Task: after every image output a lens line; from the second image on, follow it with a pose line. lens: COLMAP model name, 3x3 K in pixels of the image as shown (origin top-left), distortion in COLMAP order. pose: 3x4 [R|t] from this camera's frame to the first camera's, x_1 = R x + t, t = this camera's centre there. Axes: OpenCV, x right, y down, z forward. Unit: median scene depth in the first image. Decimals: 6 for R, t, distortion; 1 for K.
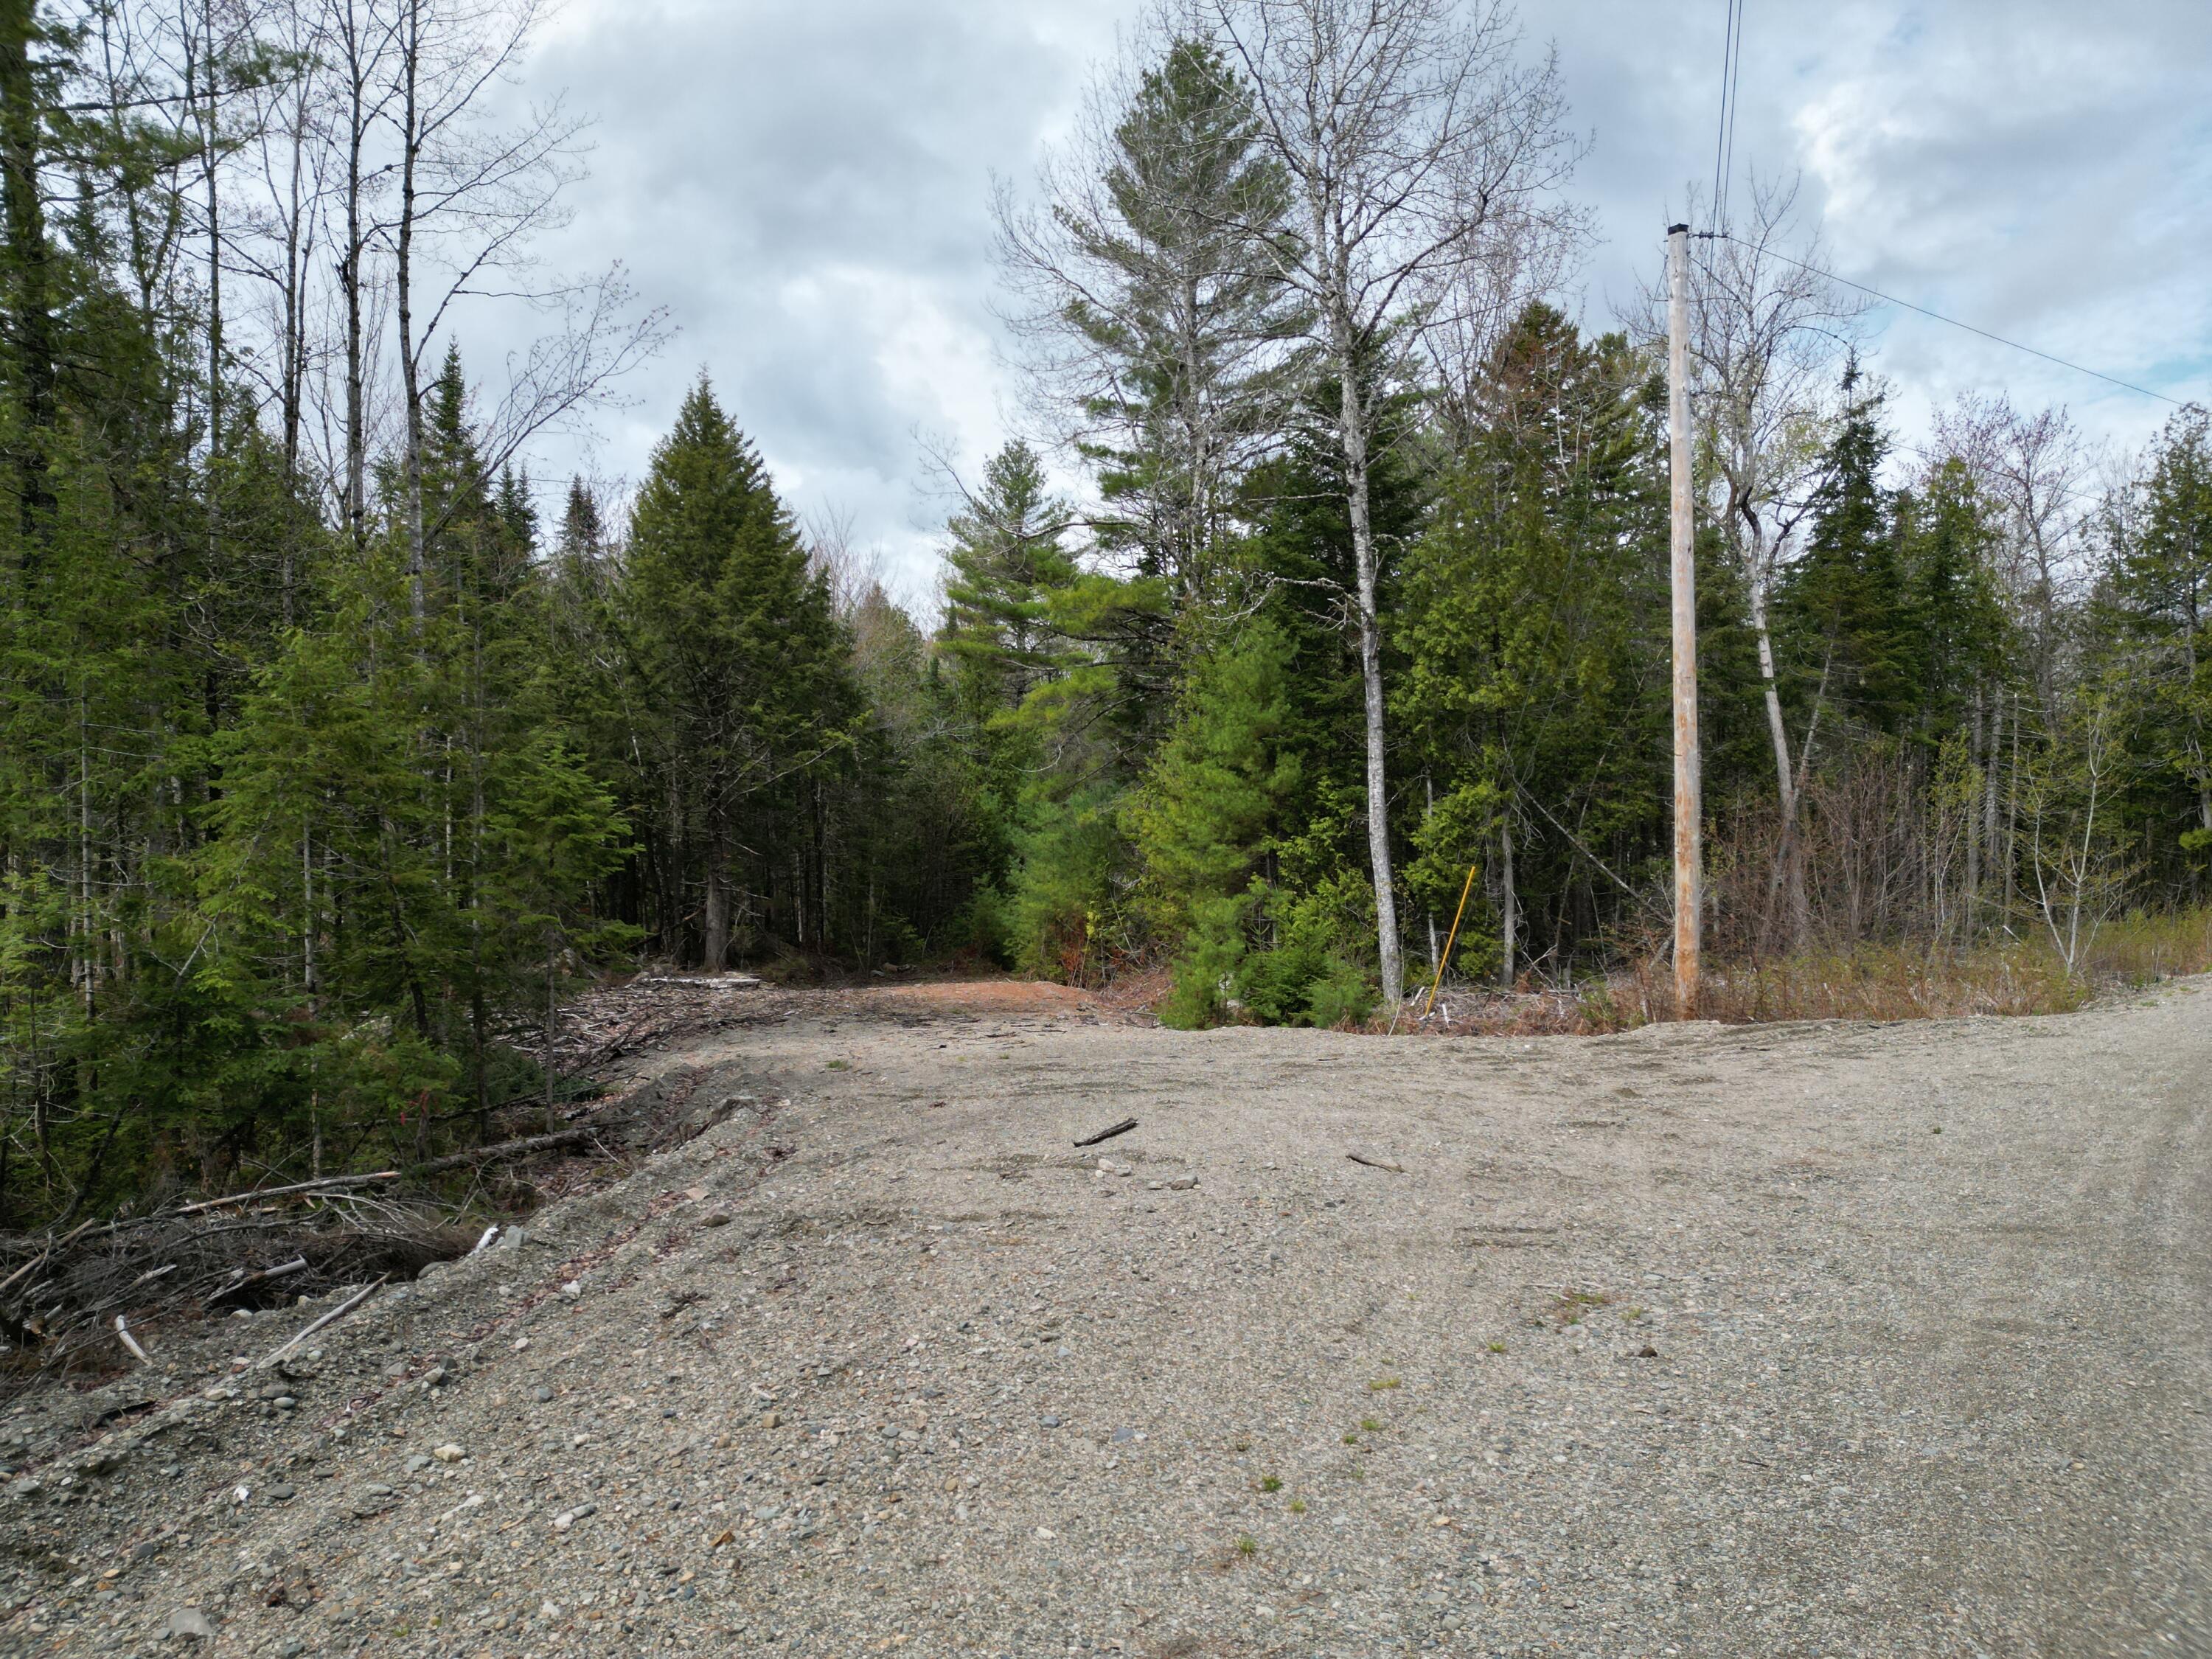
lens RADIAL K [[1453.6, 0, 1106.5], [0, 1453.6, 842.6], [0, 0, 1]] dist [0.027015, -0.003904]
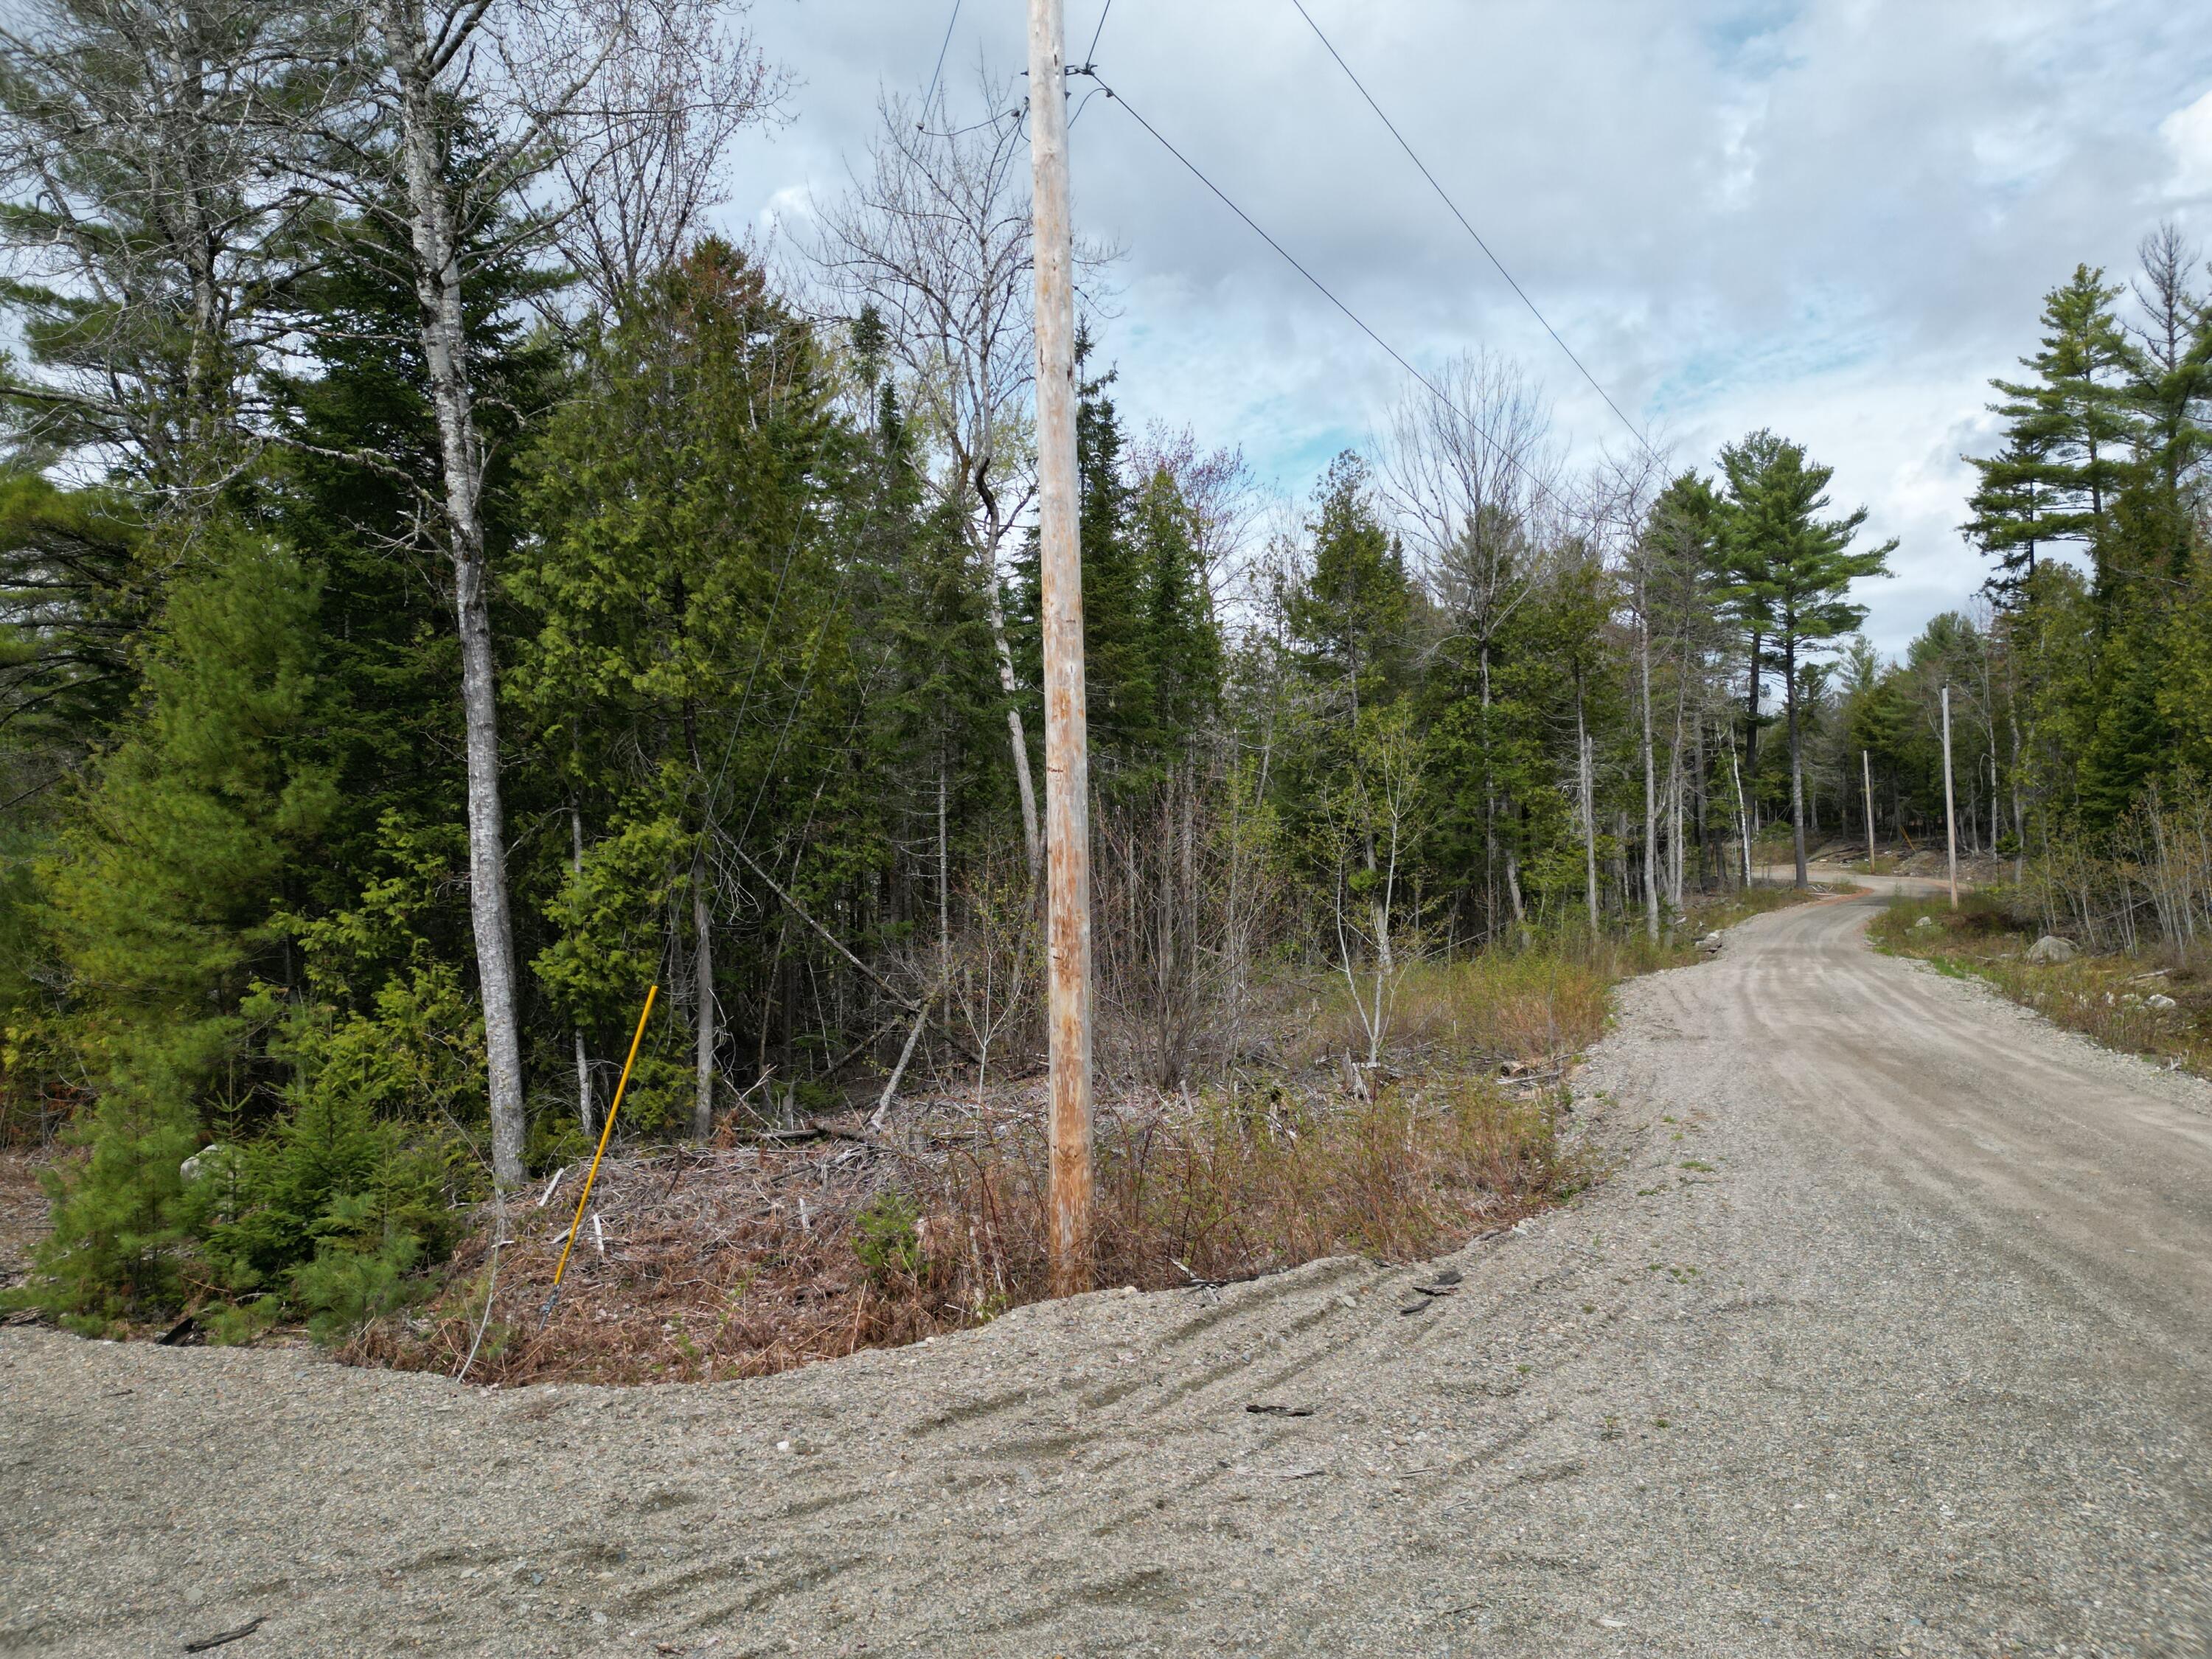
lens RADIAL K [[1478.3, 0, 1024.3], [0, 1478.3, 835.5], [0, 0, 1]] dist [0.070922, -0.001095]
pose [[0.879757, -0.000062, 0.475424, 0.063819], [0.015602, 0.999465, -0.028741, -0.009381], [-0.475168, 0.032703, 0.879287, 0.253689]]
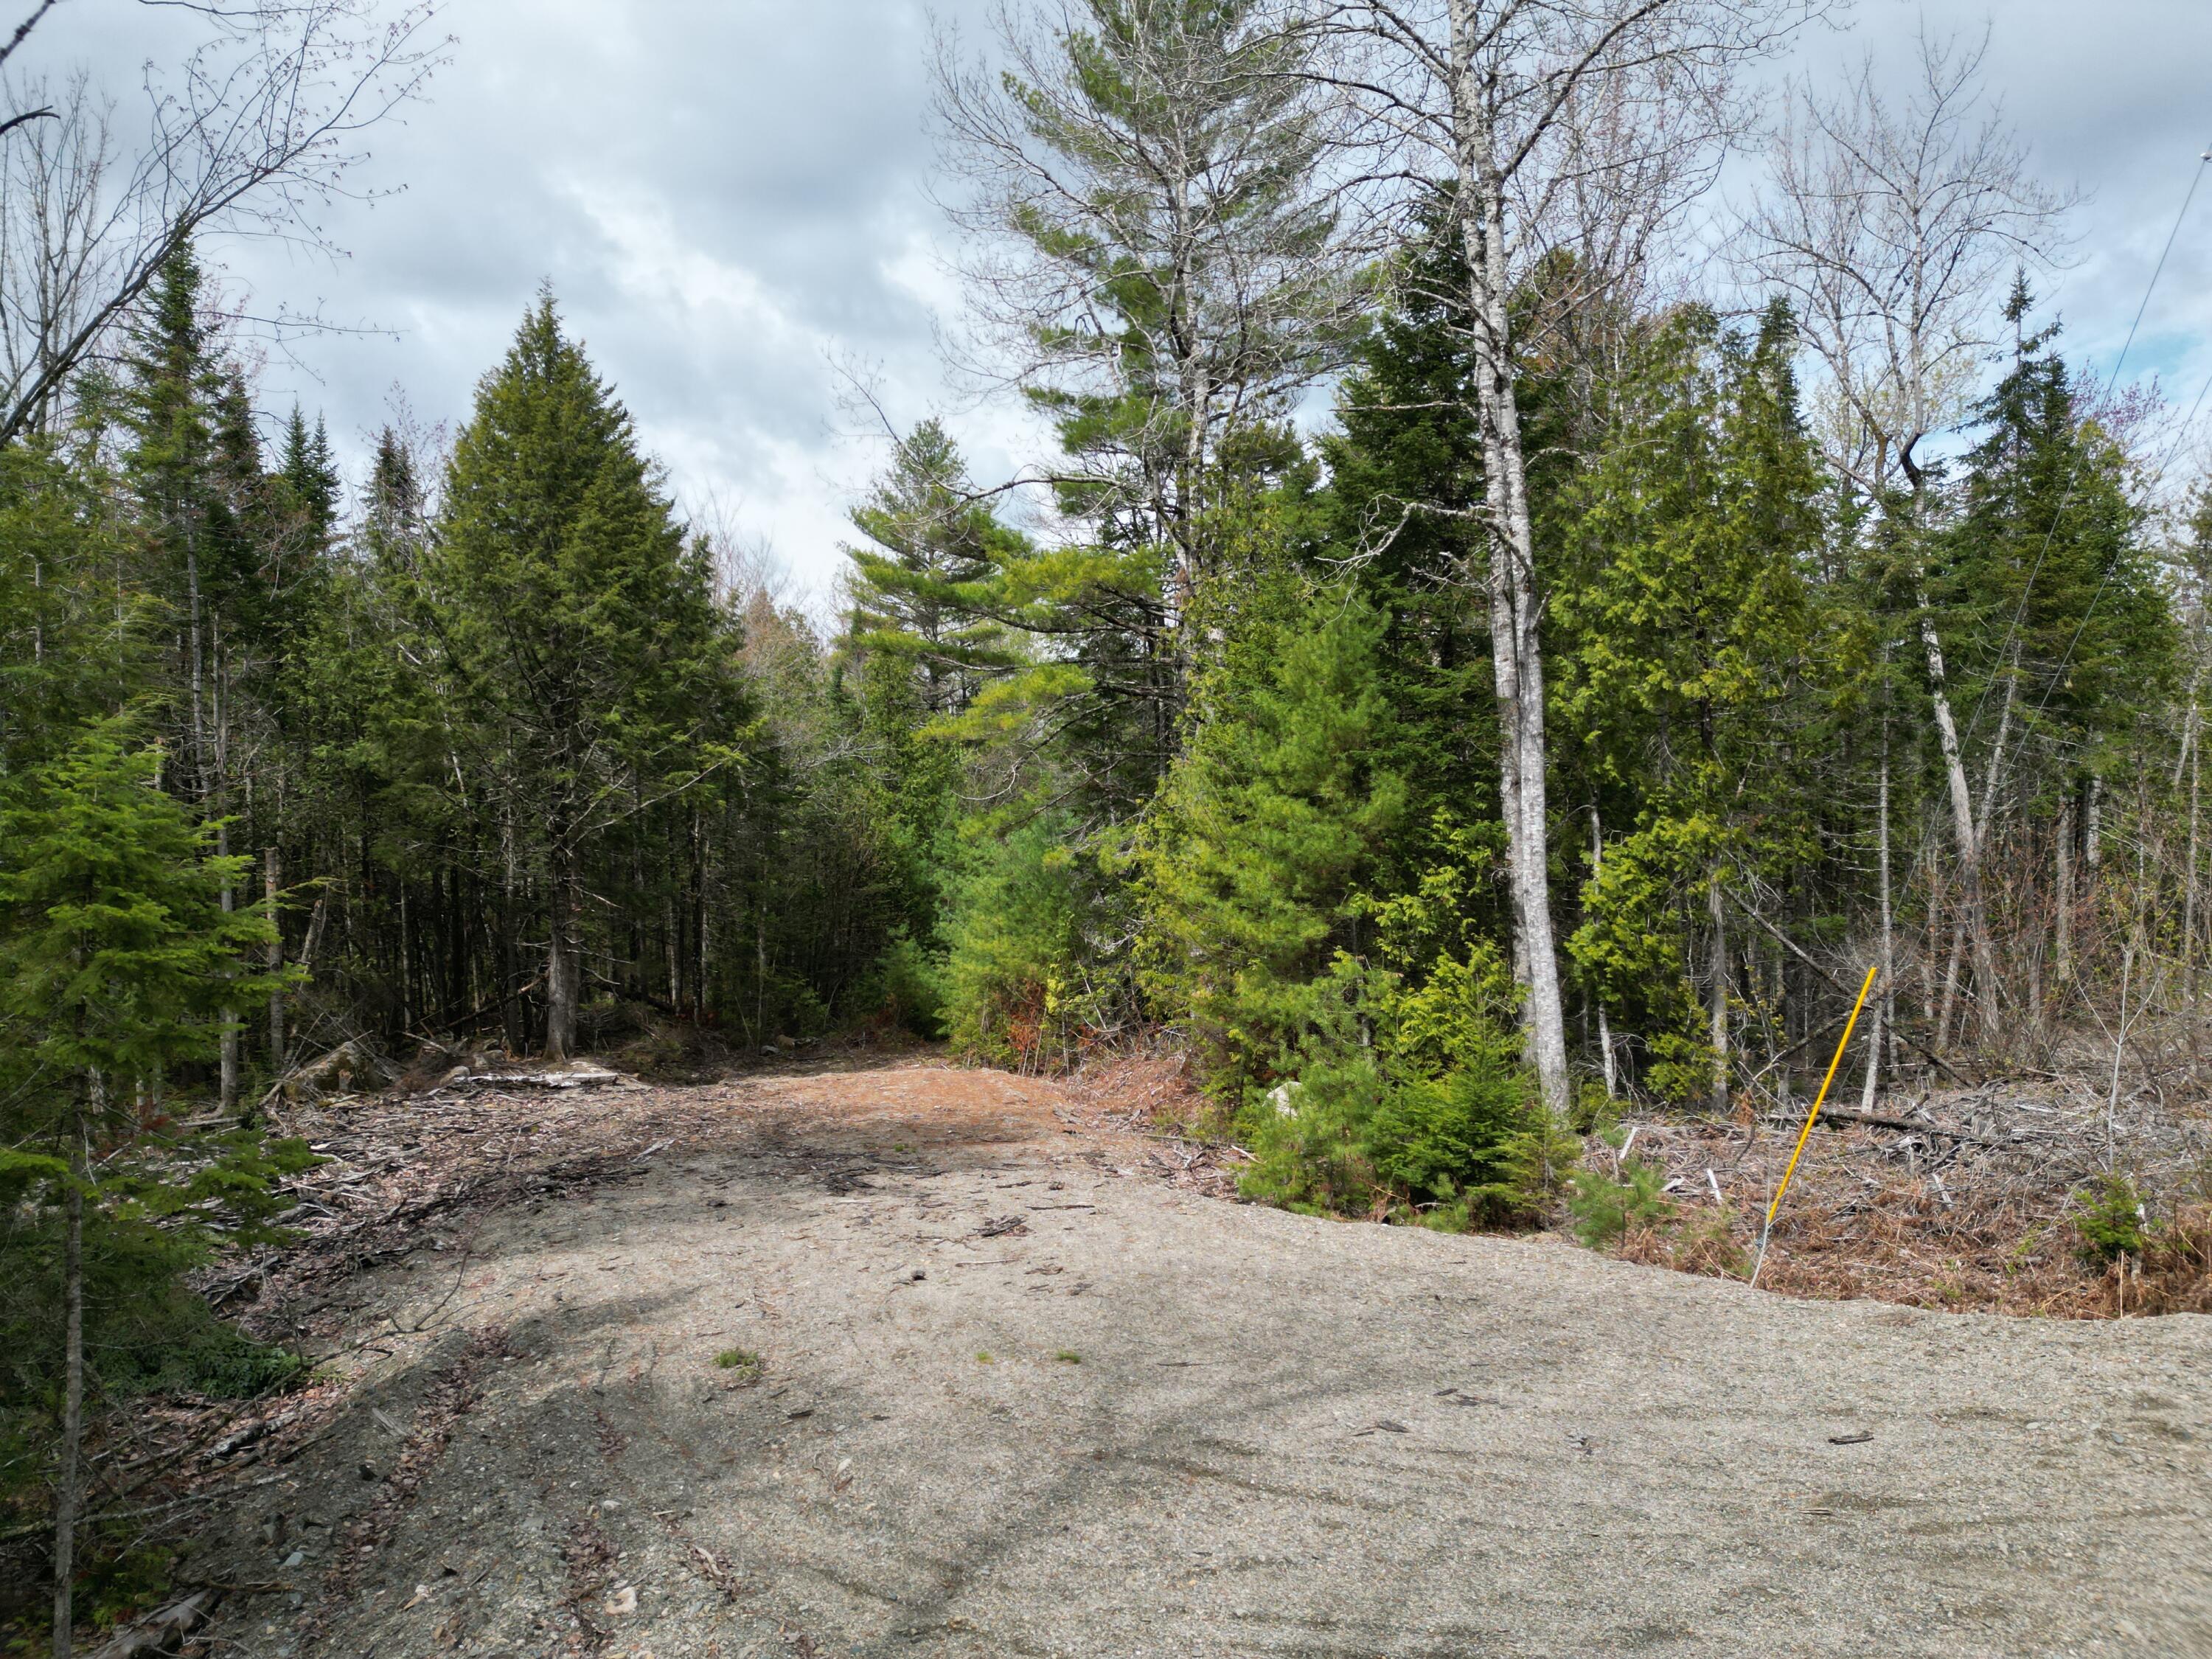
lens RADIAL K [[1453.6, 0, 1106.5], [0, 1453.6, 842.6], [0, 0, 1]] dist [0.027015, -0.003904]
pose [[0.997041, -0.002609, 0.076825, -0.045061], [0.004089, 0.999809, -0.019115, -0.011560], [-0.076761, 0.019373, 0.996861, 0.239215]]
